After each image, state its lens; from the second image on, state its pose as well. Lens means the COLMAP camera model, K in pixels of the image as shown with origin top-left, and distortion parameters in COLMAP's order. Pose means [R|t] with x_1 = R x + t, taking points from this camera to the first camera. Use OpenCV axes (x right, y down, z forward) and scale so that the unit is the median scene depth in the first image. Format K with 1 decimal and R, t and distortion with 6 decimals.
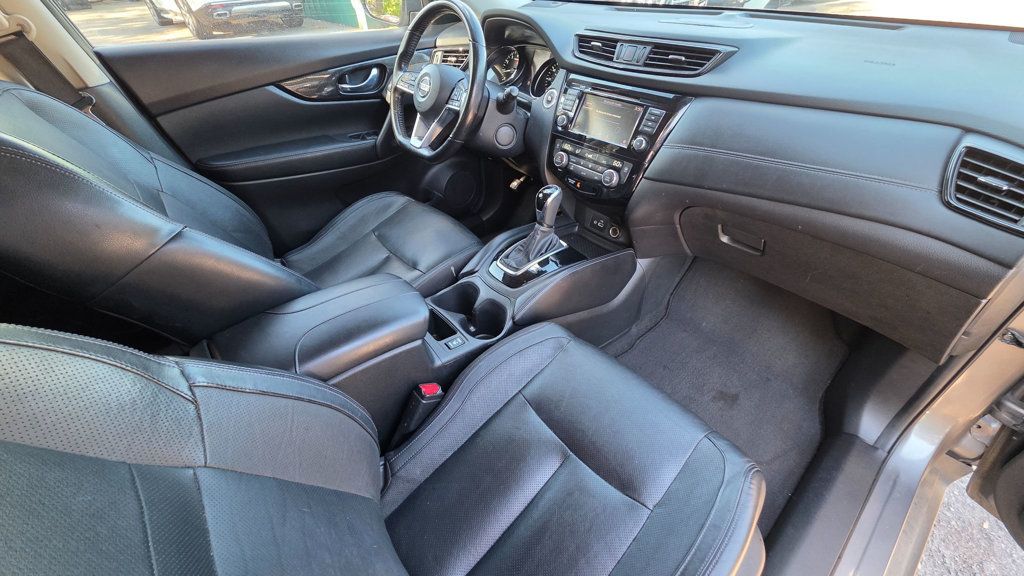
lens RADIAL K [[409.1, 0, 515.8], [0, 409.1, 290.6], [0, 0, 1]] dist [0.001095, -0.000252]
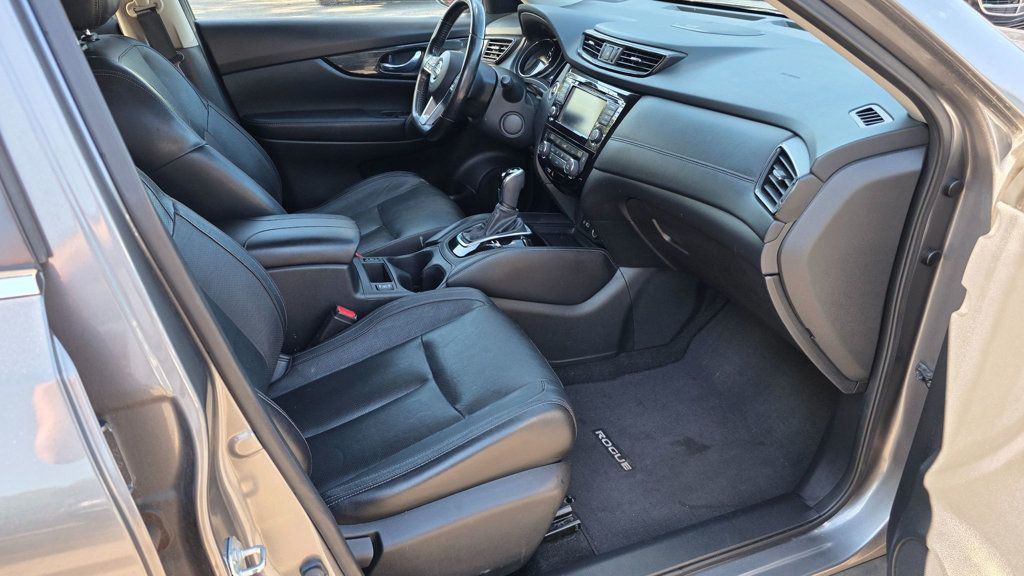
lens RADIAL K [[689.5, 0, 503.1], [0, 689.5, 294.1], [0, 0, 1]] dist [0.074663, -0.090791]
pose [[0.934447, 0.173678, -0.310878, 0.612133], [-0.224732, 0.964813, -0.136495, 0.276807], [0.276233, 0.197412, 0.940598, -0.545239]]
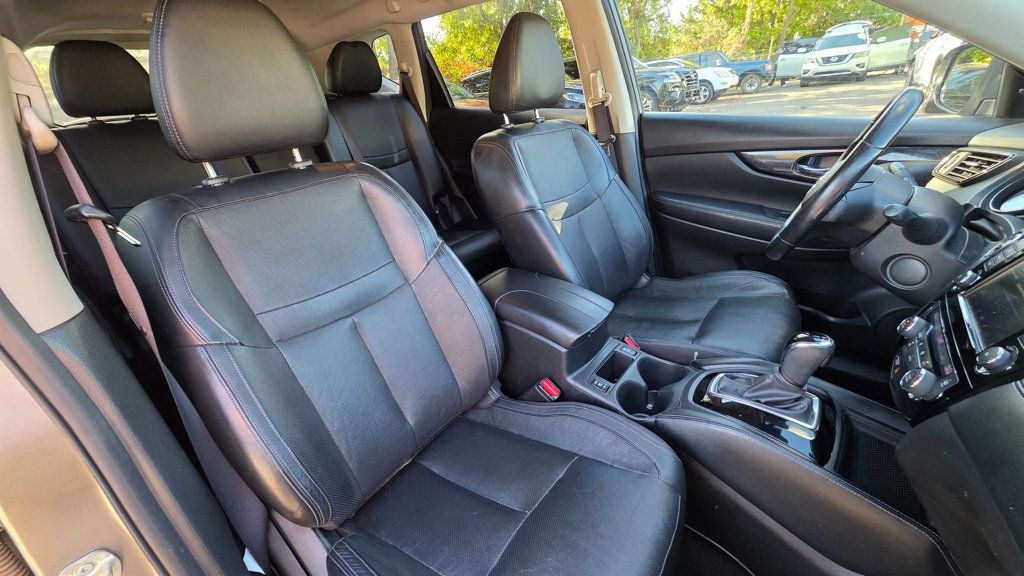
lens RADIAL K [[408.3, 0, 513.5], [0, 408.3, 292.0], [0, 0, 1]] dist [0.001301, 0.000568]
pose [[0.184797, 0.456507, -0.870317, 0.530384], [-0.562714, 0.775185, 0.287125, -0.202652], [0.805732, 0.436679, 0.400135, 0.239854]]
